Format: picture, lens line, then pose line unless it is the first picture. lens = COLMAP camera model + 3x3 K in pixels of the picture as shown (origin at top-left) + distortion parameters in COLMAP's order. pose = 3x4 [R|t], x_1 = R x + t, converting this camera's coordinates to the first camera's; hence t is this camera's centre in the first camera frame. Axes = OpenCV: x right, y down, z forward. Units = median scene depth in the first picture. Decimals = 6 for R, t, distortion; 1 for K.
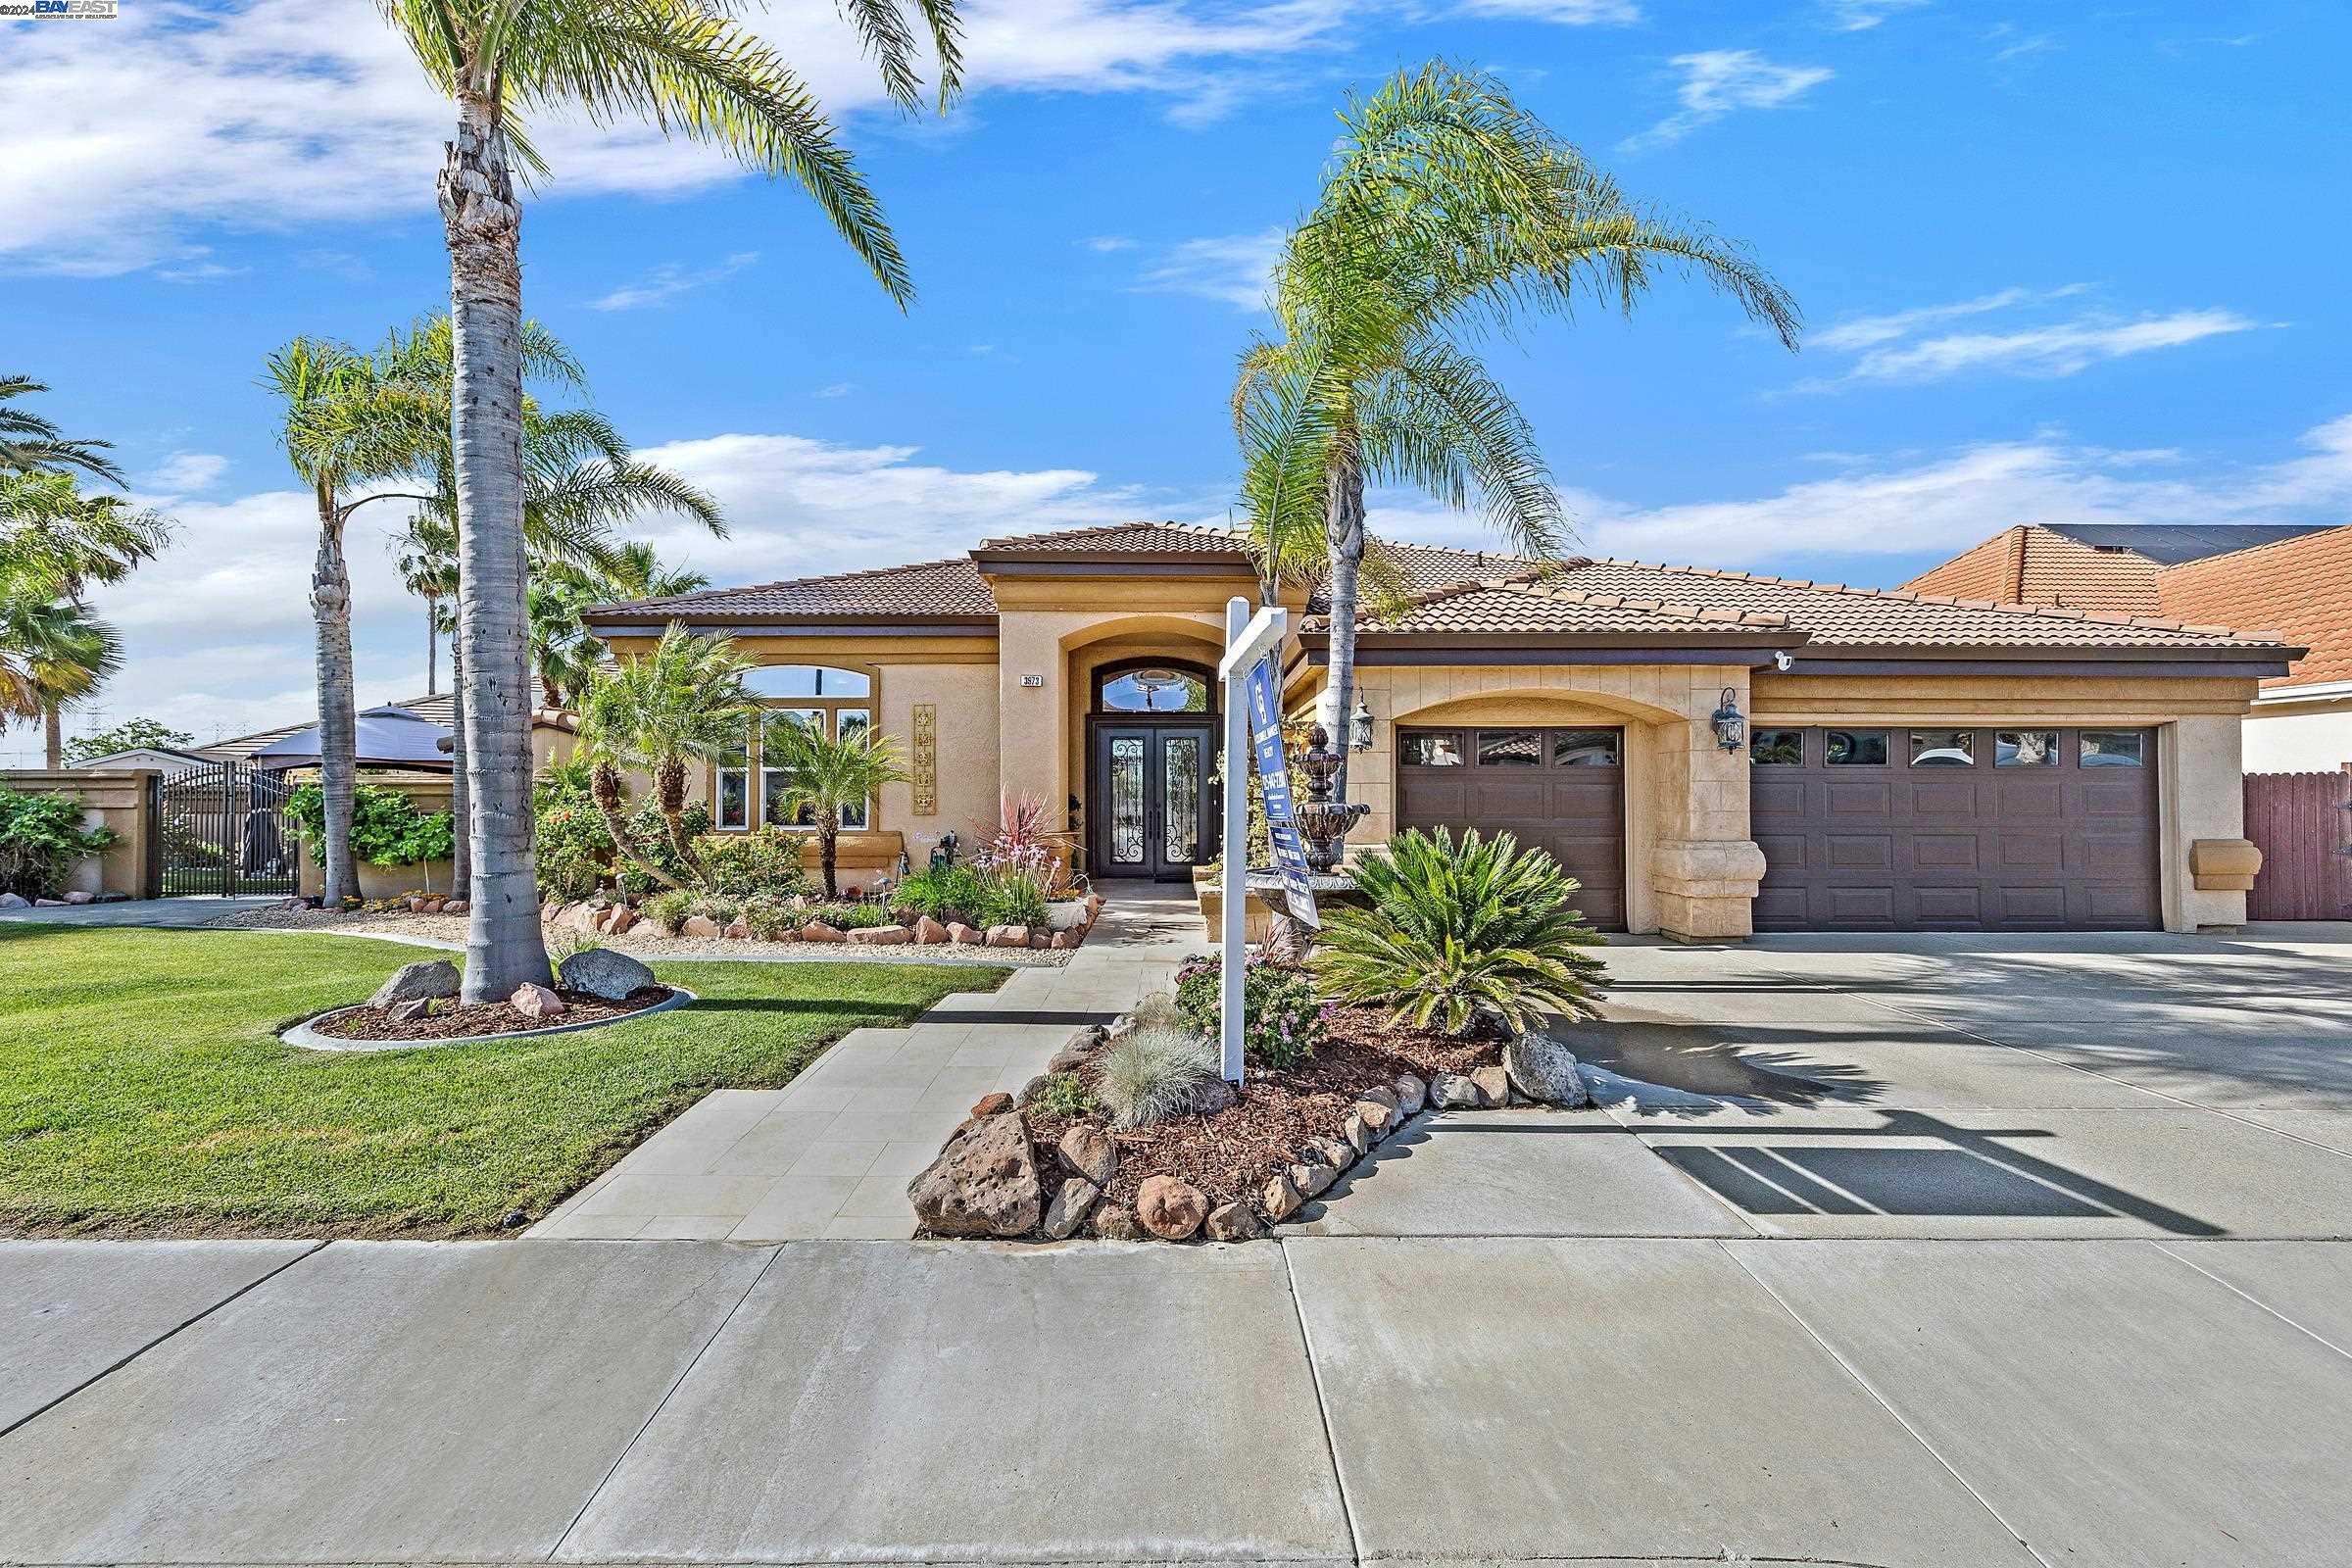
lens RADIAL K [[944.0, 0, 1175.4], [0, 944.0, 782.9], [0, 0, 1]] dist [-0.002003, -0.000319]
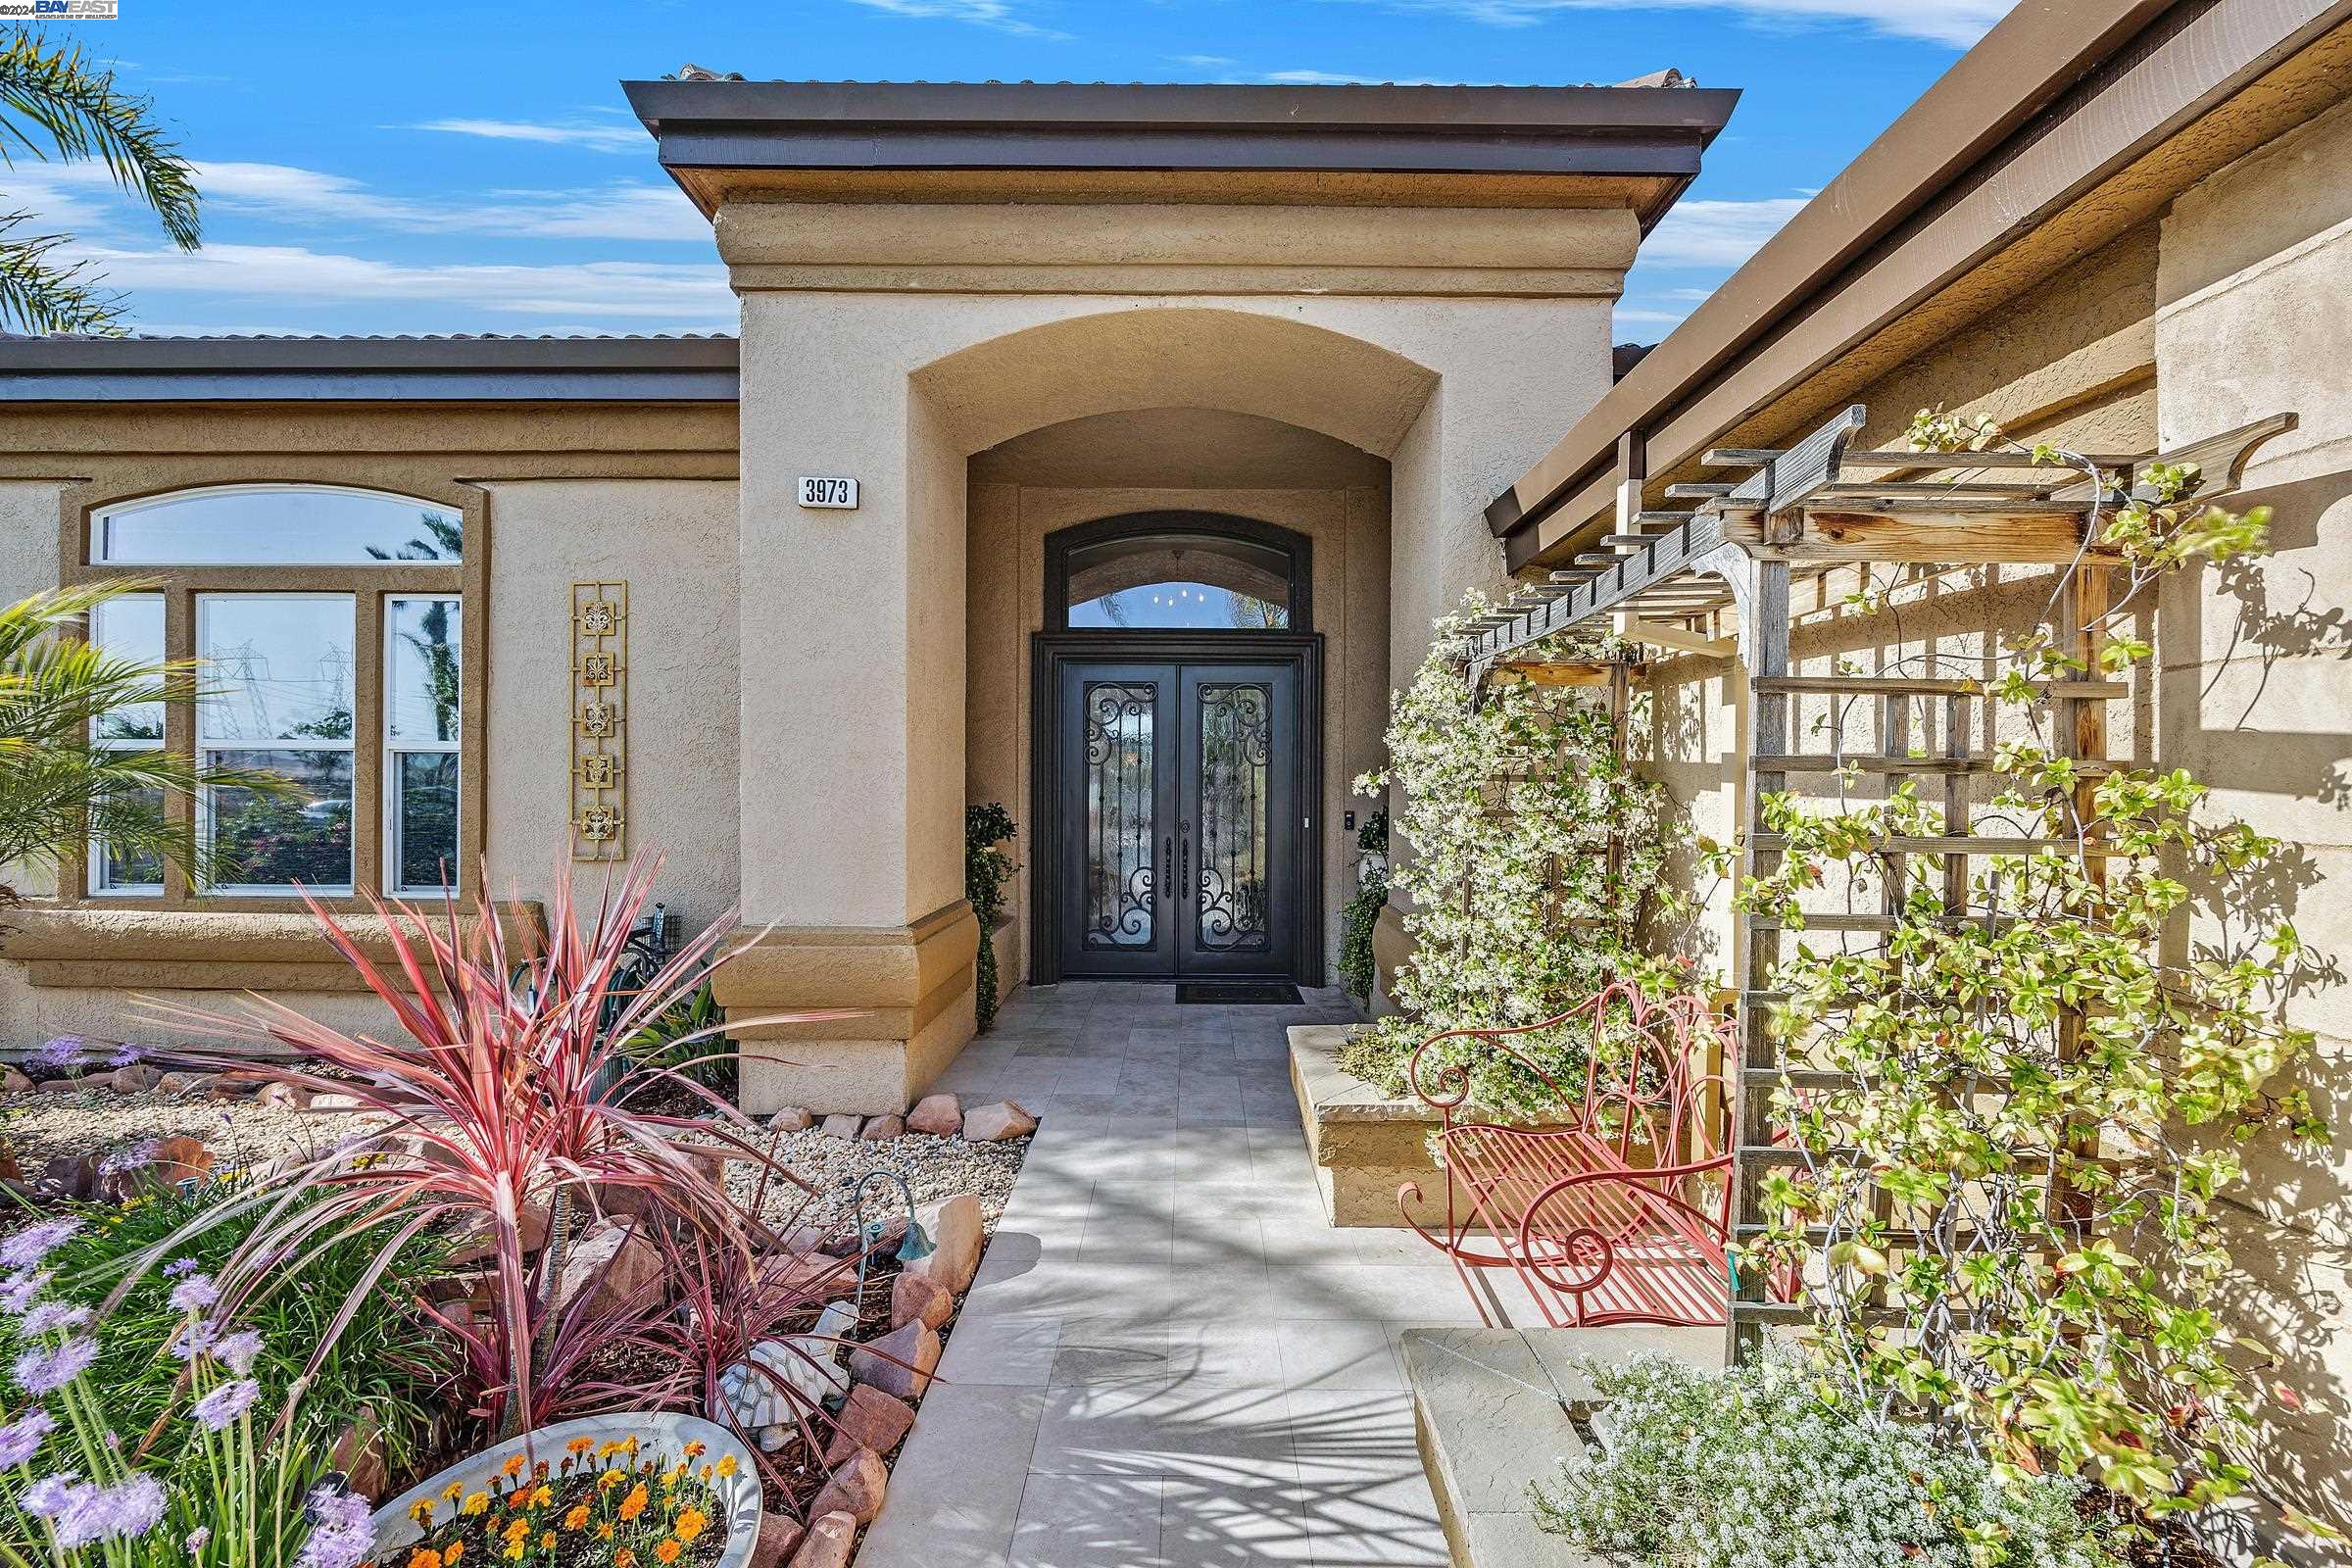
lens RADIAL K [[944.0, 0, 1175.4], [0, 944.0, 782.9], [0, 0, 1]] dist [-0.002003, -0.000319]
pose [[0.999772, 0.001179, -0.021325, -0.014931], [-0.001072, 0.999987, 0.005039, -0.001239], [0.021331, -0.005015, 0.999760, 0.577642]]
